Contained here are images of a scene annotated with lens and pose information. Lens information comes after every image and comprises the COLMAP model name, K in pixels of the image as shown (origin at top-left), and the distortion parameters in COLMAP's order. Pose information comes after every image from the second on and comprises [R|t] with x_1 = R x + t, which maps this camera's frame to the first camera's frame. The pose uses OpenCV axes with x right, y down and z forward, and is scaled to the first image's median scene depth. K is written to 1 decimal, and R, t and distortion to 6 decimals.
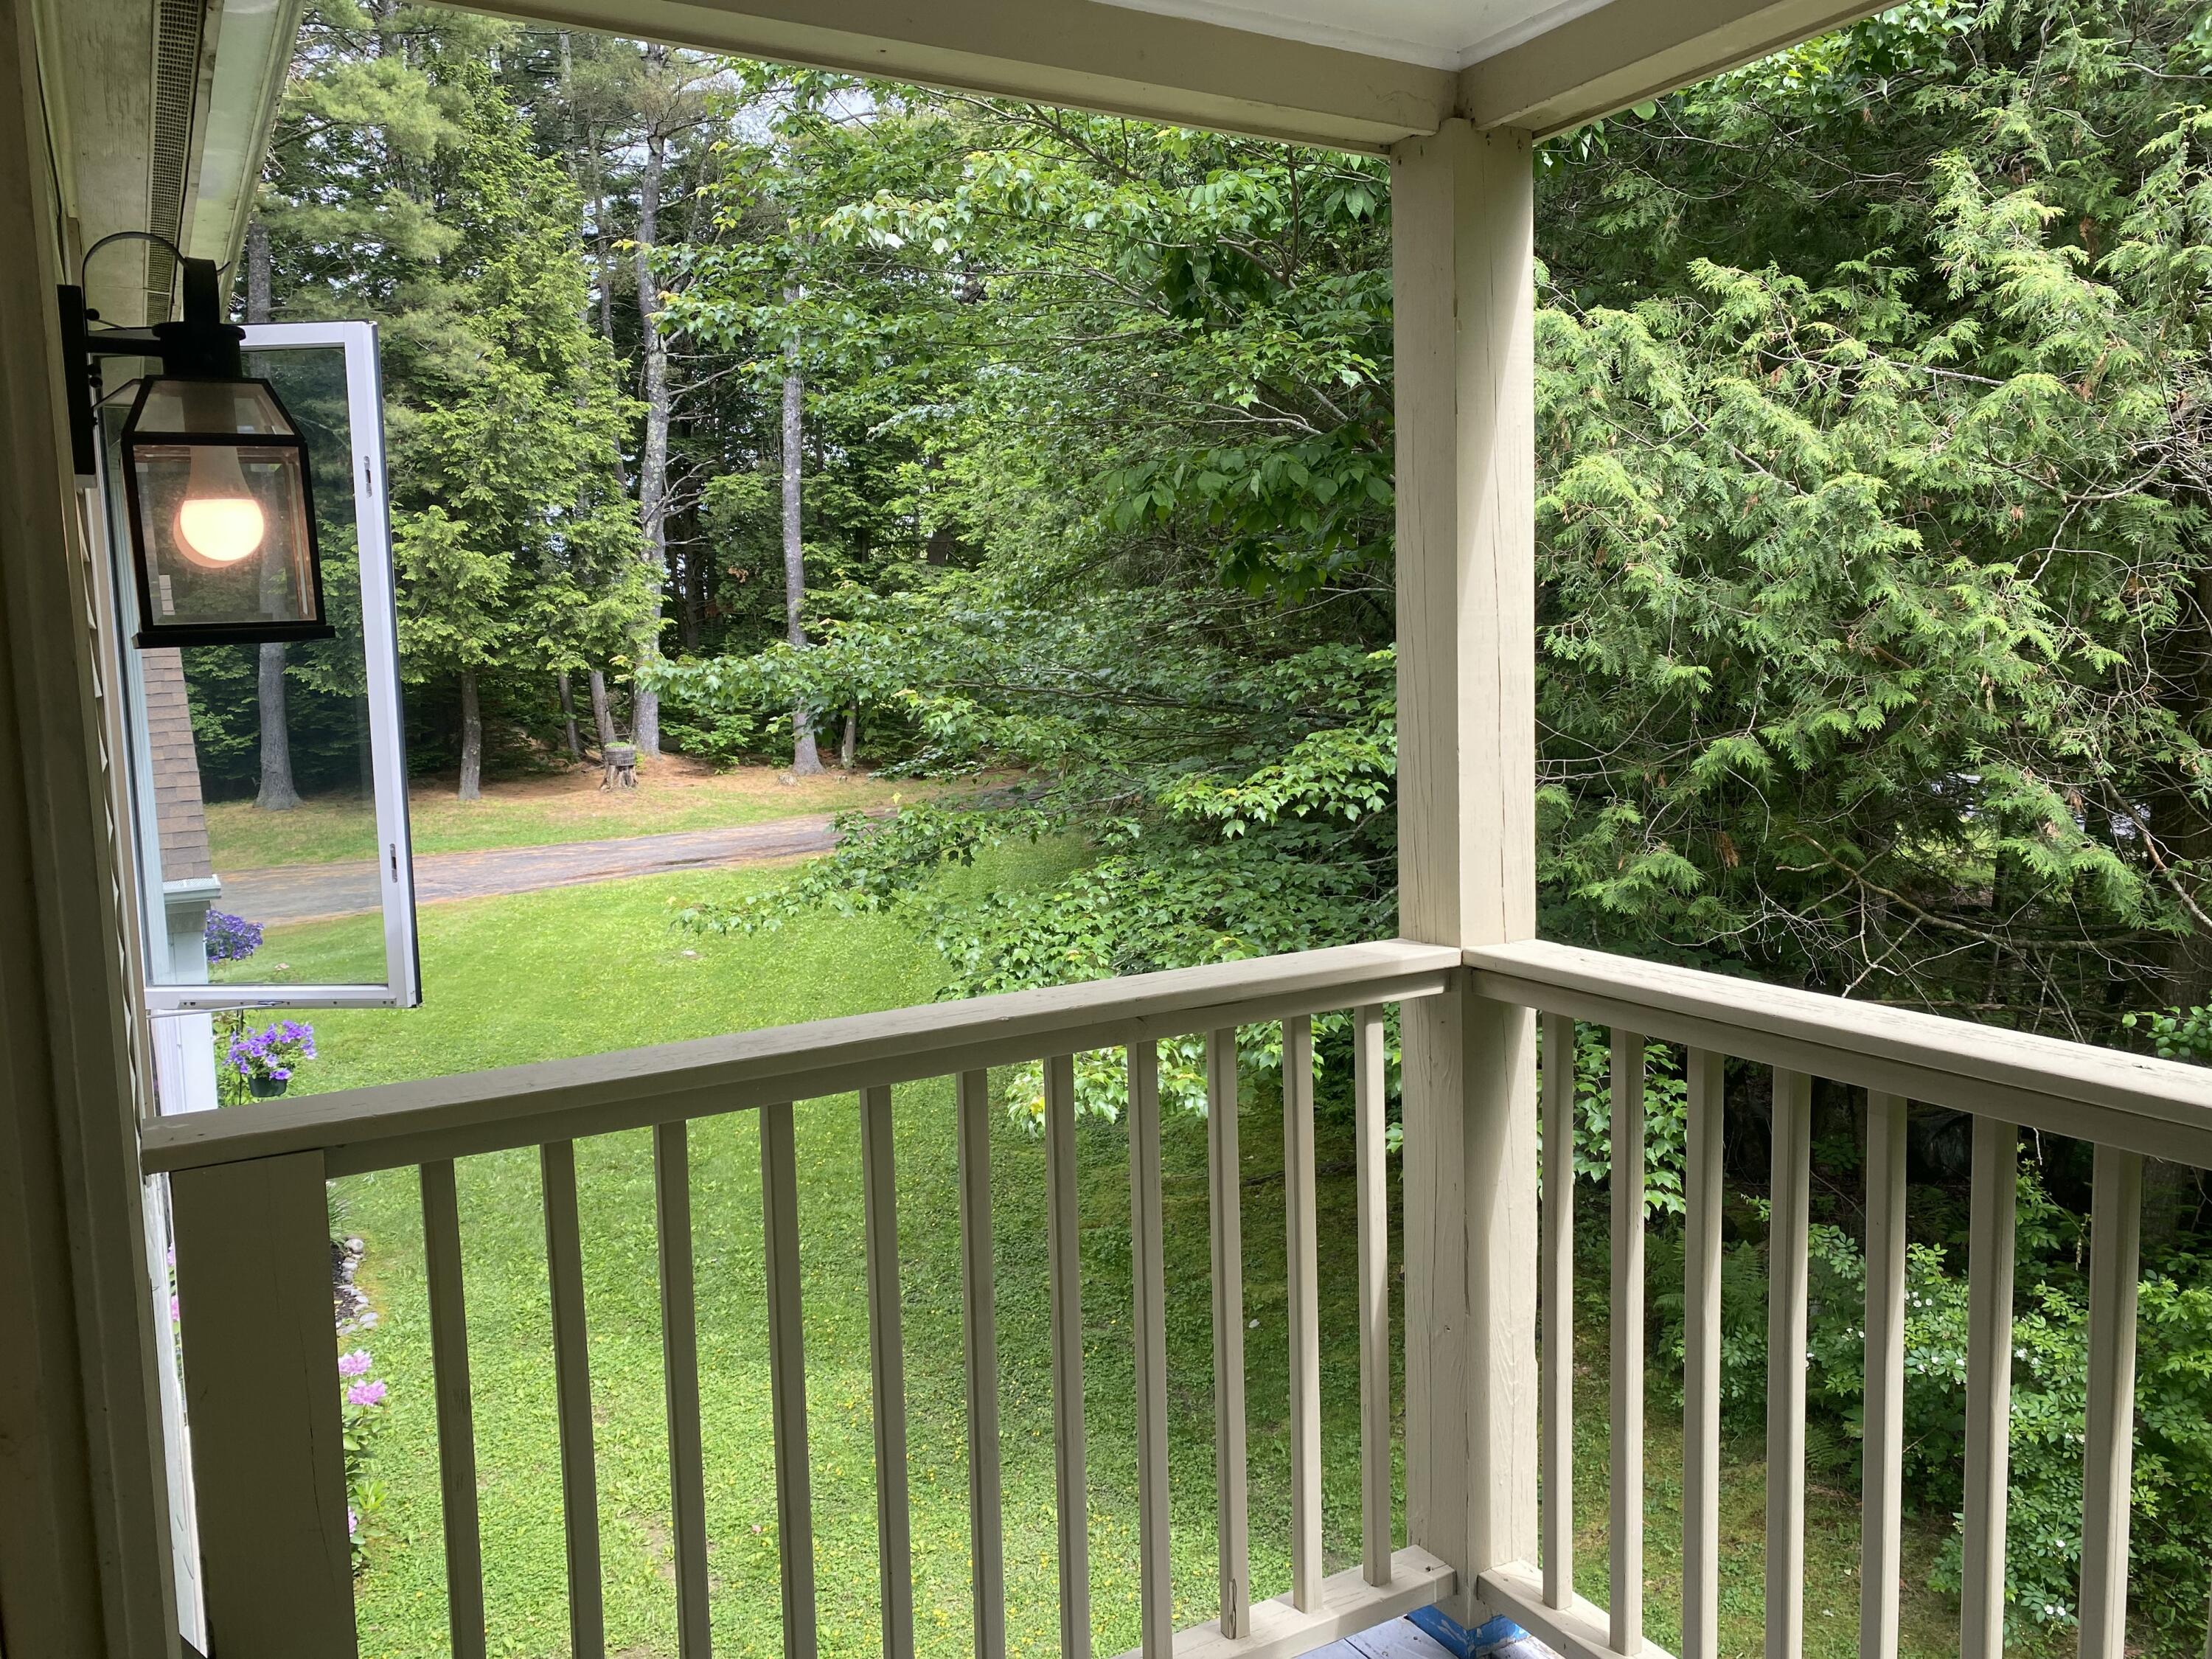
lens RADIAL K [[1695.1, 0, 1074.9], [0, 1695.1, 777.0], [0, 0, 1]] dist [0.047978, -0.038775]
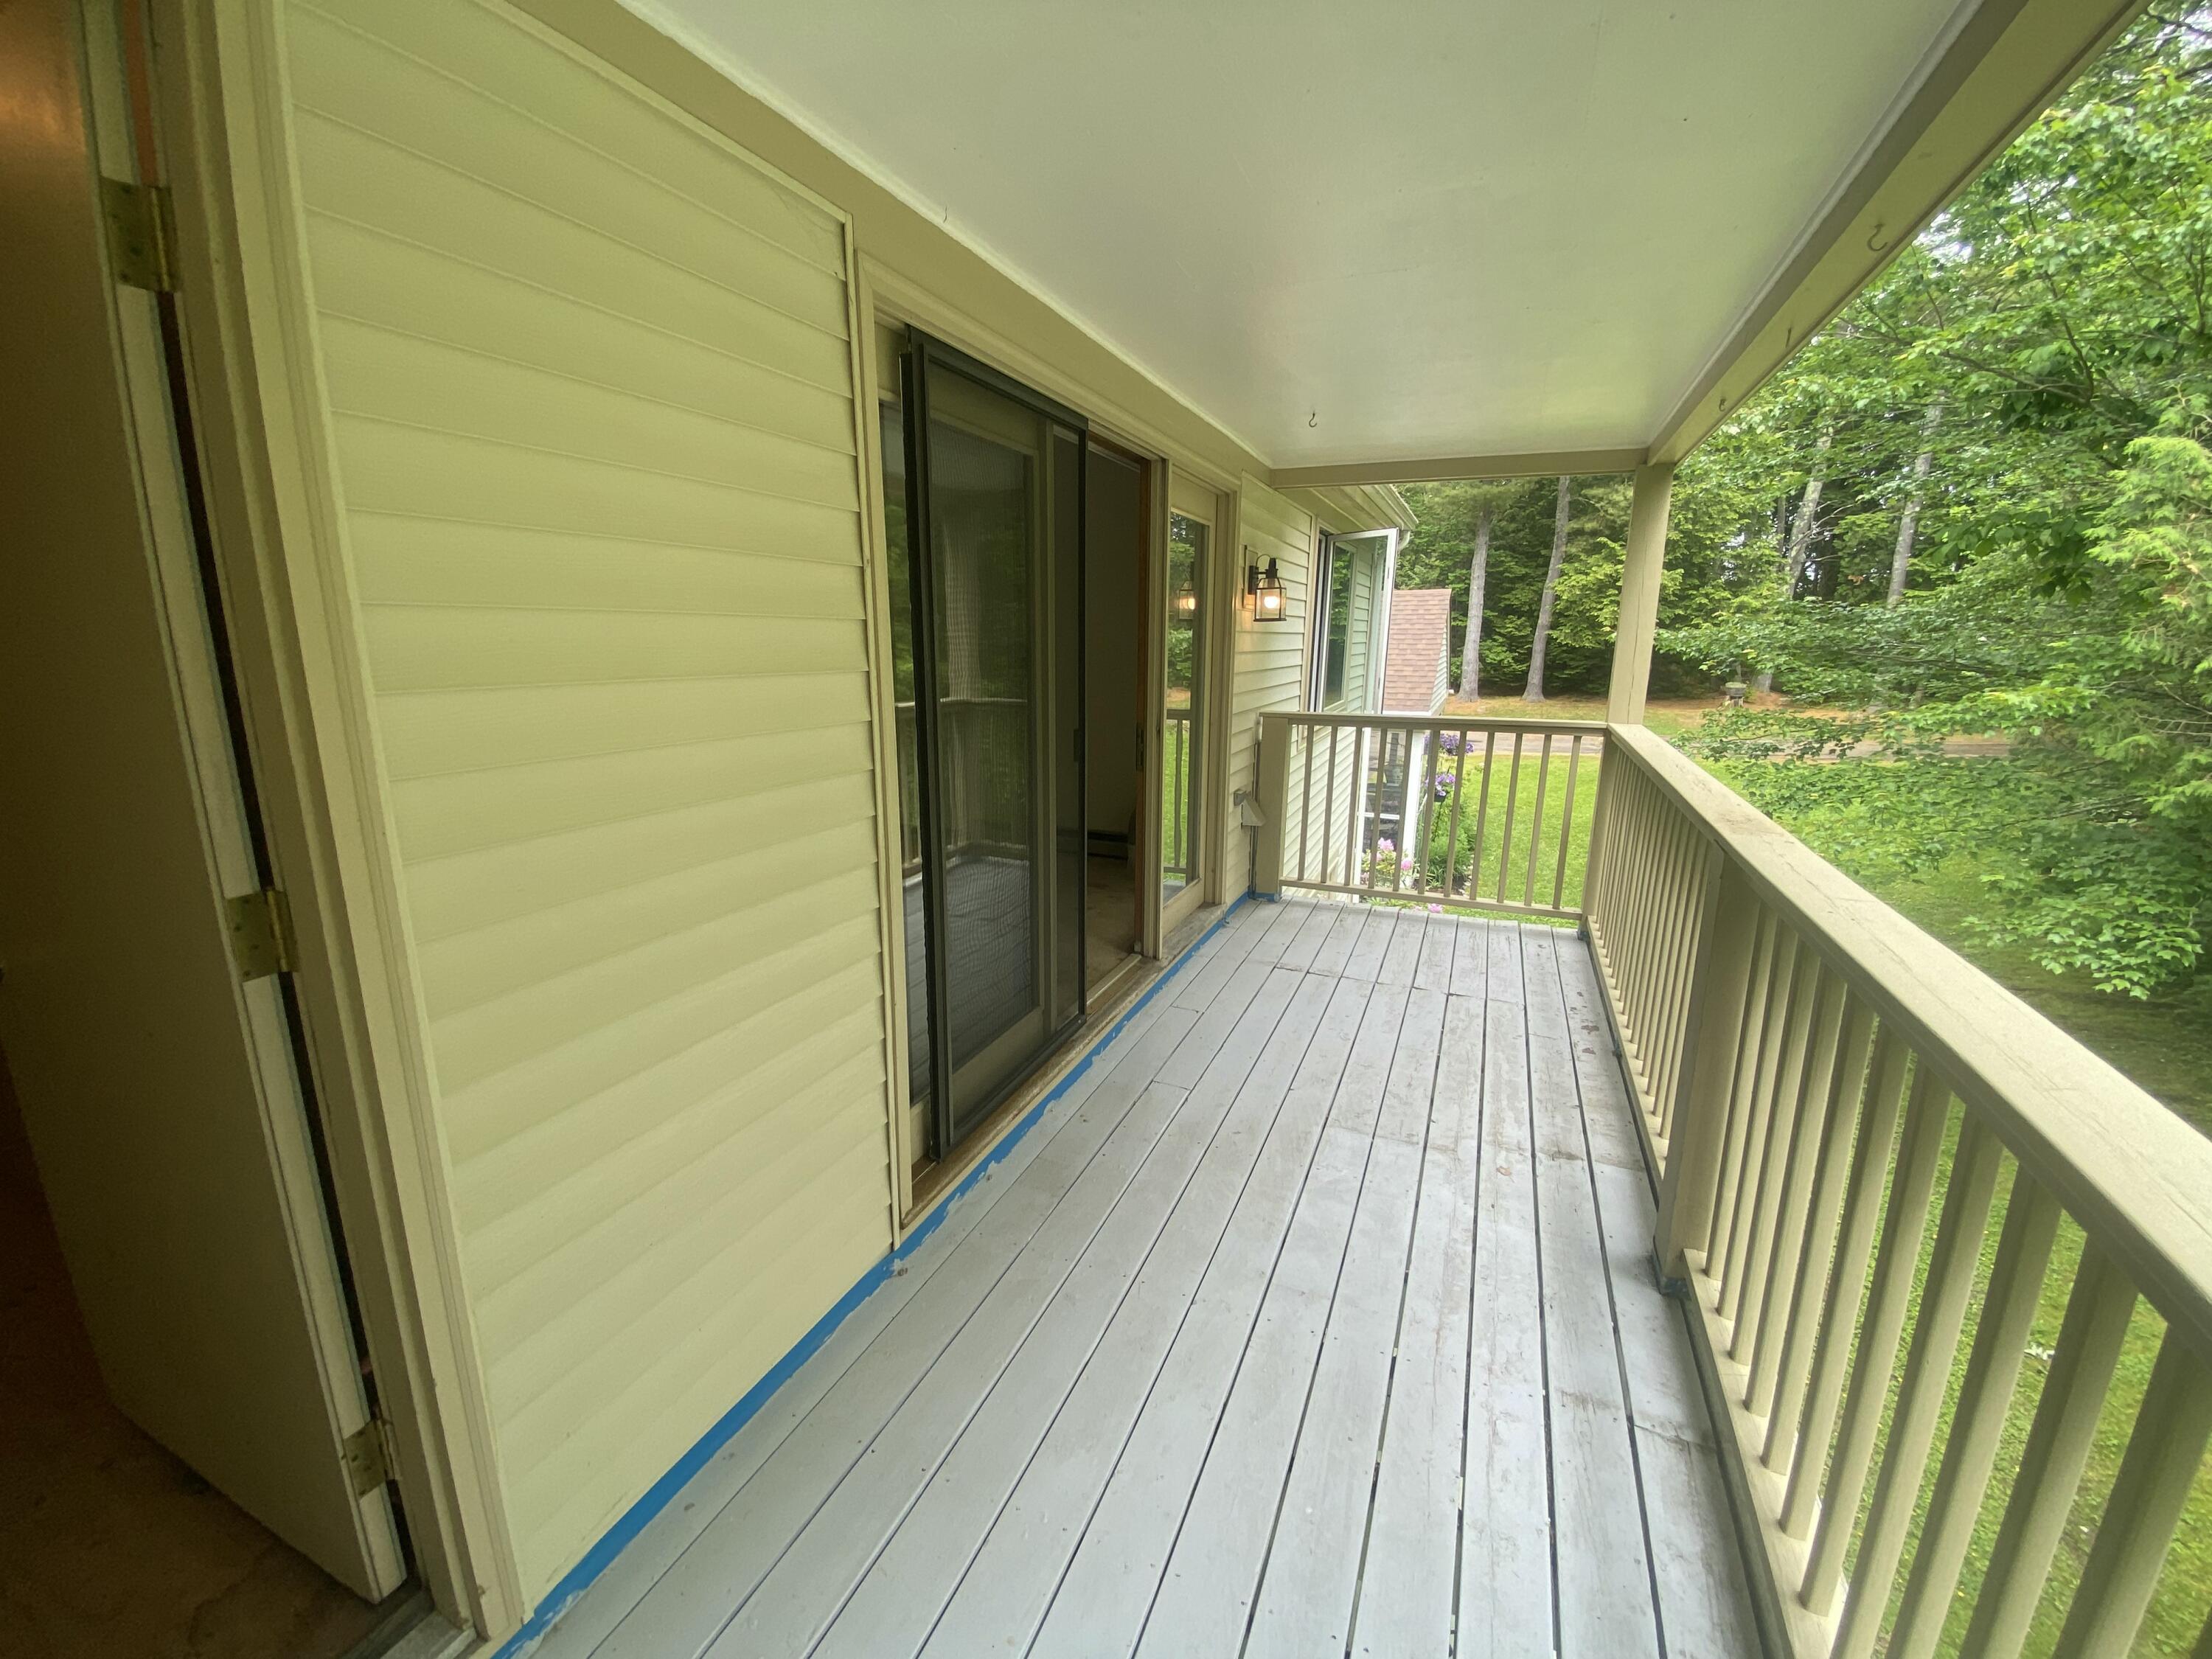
lens RADIAL K [[891.7, 0, 1084.8], [0, 891.7, 823.4], [0, 0, 1]] dist [-0.006061, -0.010768]
pose [[0.594579, 0.198644, -0.779113, 0.276110], [-0.080242, 0.978823, 0.188326, 0.013692], [0.800023, -0.049457, 0.597927, -0.245656]]
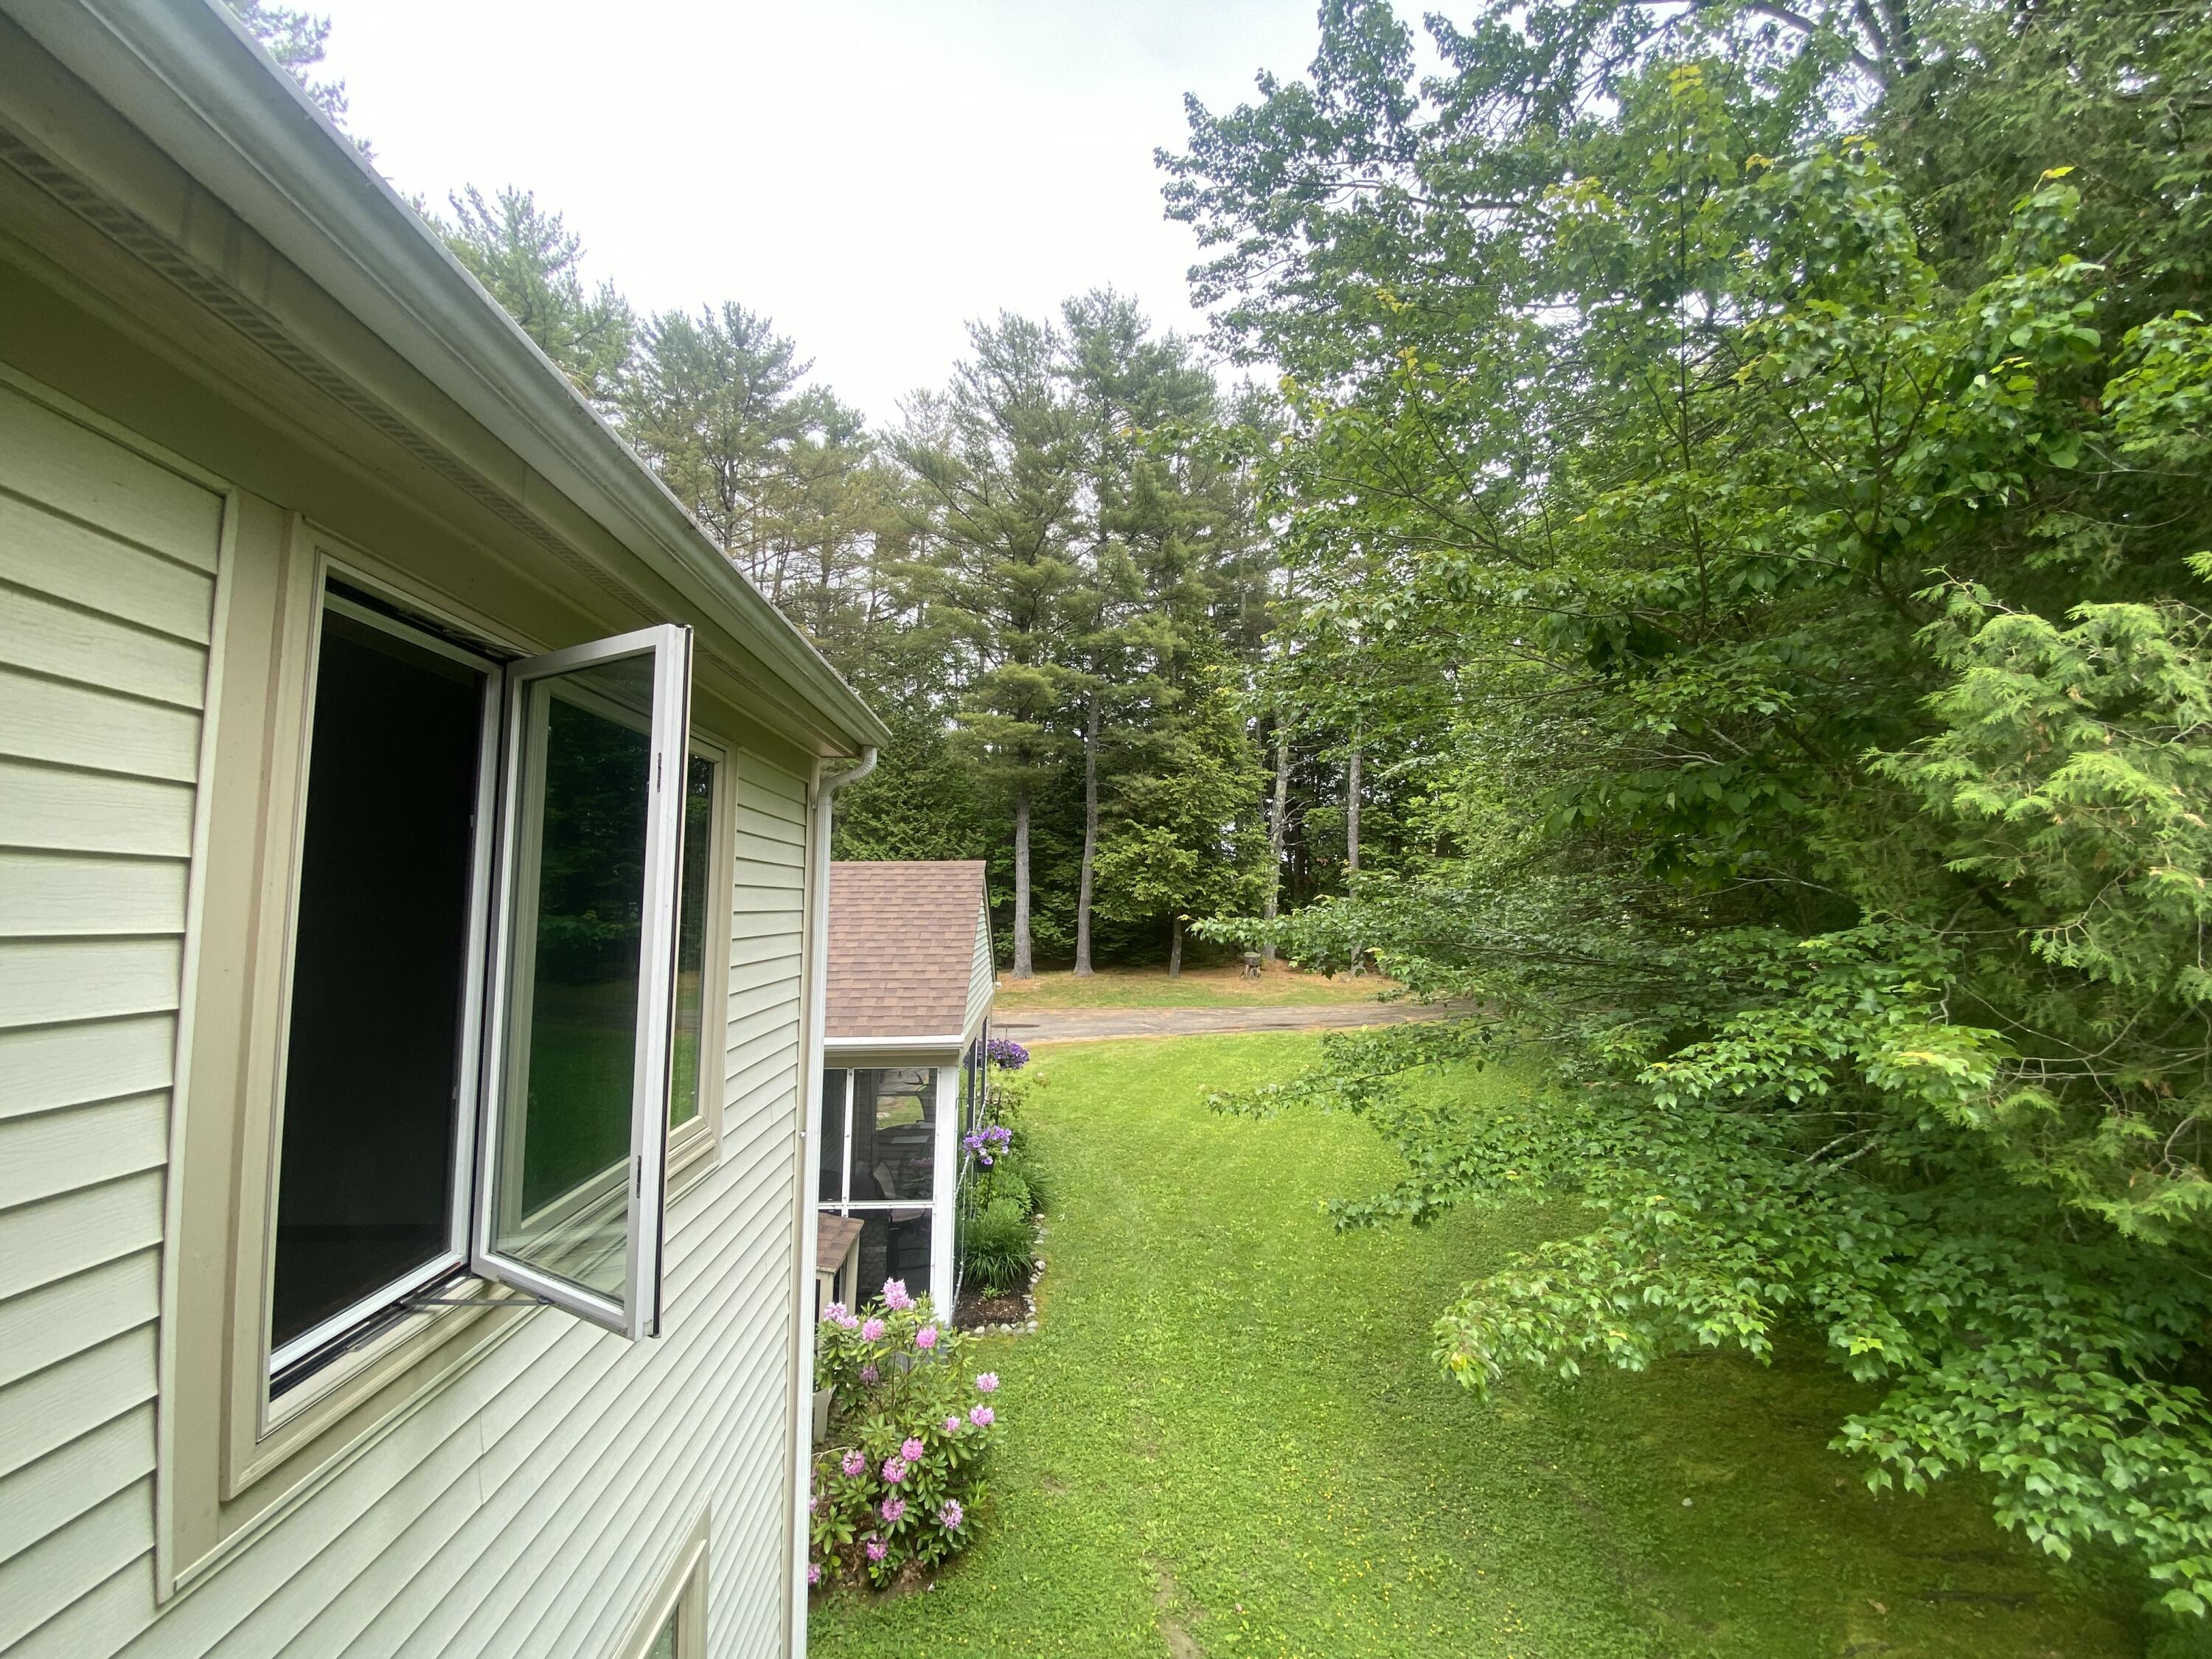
lens RADIAL K [[891.7, 0, 1068.7], [0, 891.7, 823.0], [0, 0, 1]] dist [-0.006061, -0.010768]
pose [[0.885719, -0.010525, -0.464103, 0.014704], [-0.063855, 0.987478, -0.144258, -0.031454], [0.459810, 0.157407, 0.873955, 0.225929]]
